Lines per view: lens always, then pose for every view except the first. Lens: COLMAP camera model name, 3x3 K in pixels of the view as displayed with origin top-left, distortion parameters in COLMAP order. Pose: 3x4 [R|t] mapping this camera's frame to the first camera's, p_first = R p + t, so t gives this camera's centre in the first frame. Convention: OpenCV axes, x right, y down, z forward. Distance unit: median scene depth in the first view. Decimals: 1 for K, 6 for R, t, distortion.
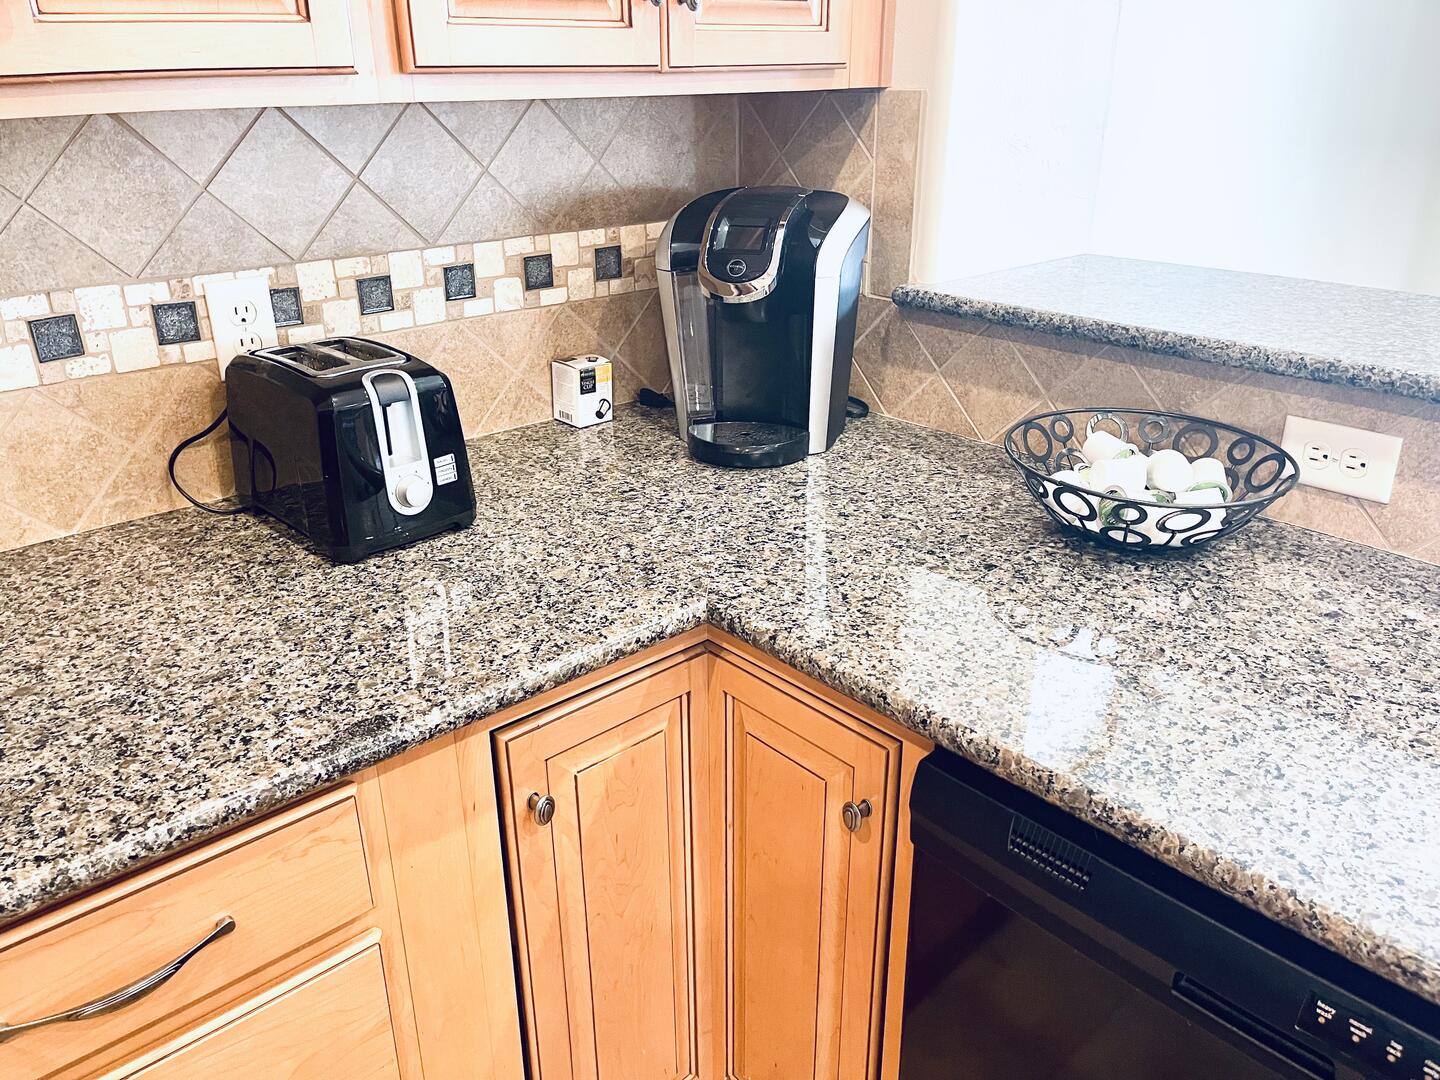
lens RADIAL K [[1089.6, 0, 710.7], [0, 1089.6, 543.5], [0, 0, 1]] dist [0.075214, -0.094888]
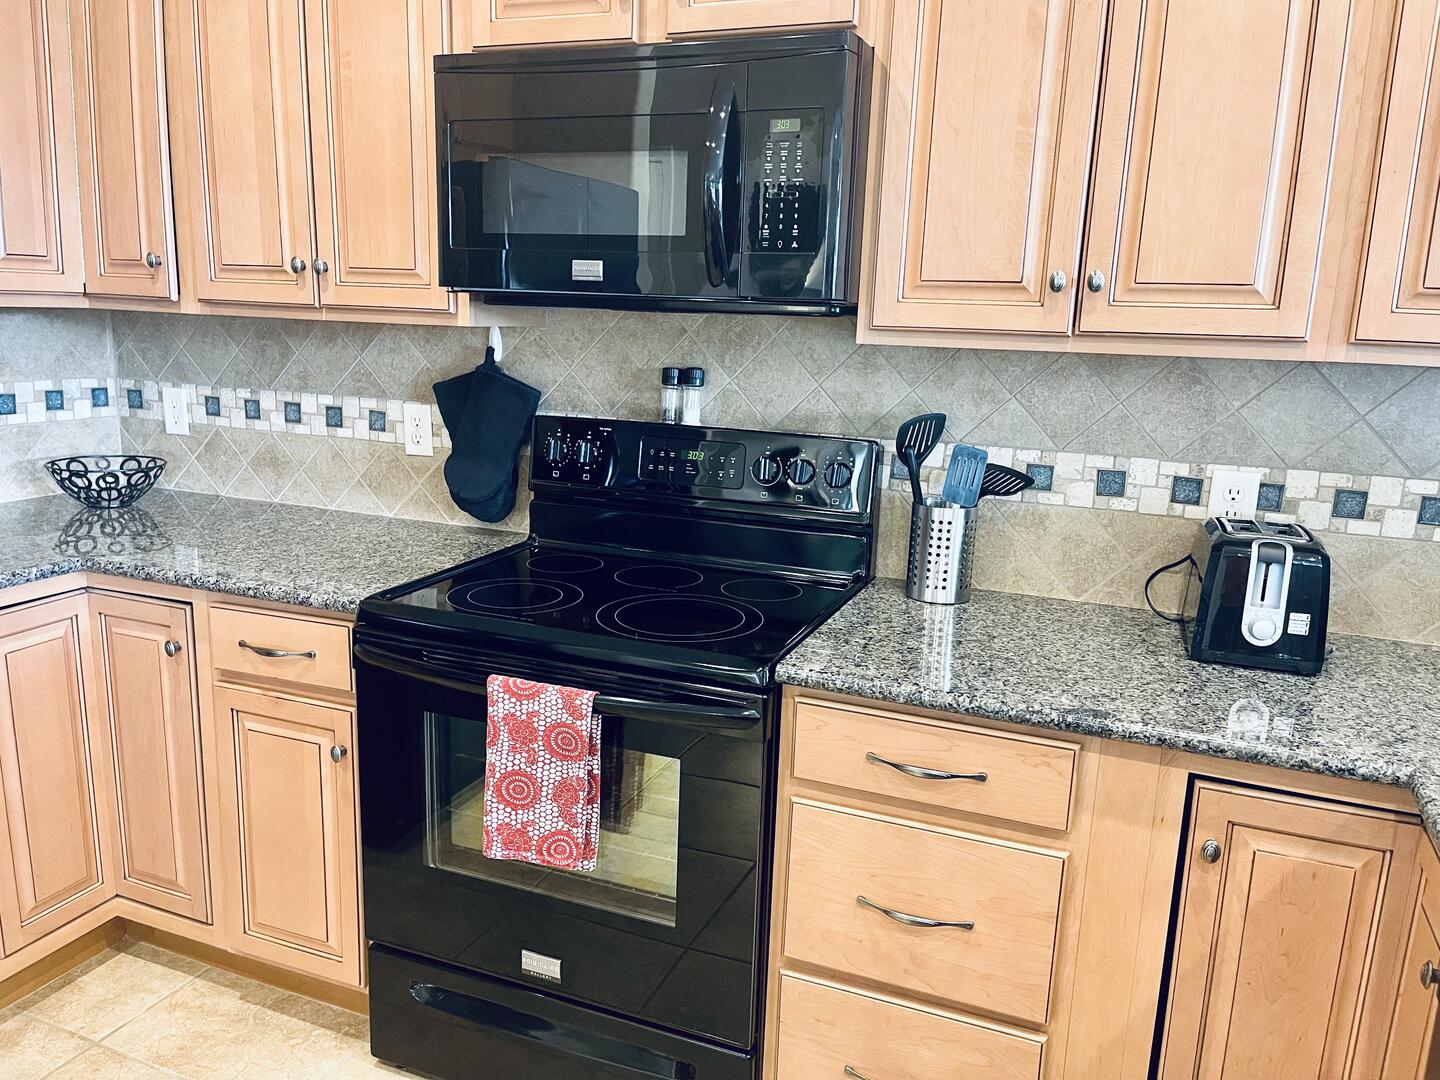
lens RADIAL K [[1089.6, 0, 709.7], [0, 1089.6, 548.9], [0, 0, 1]] dist [0.075214, -0.094888]
pose [[0.433931, 0.215021, -0.874911, 0.575331], [-0.394938, 0.918225, 0.029788, 0.087039], [0.809770, 0.332610, 0.483366, -0.231633]]
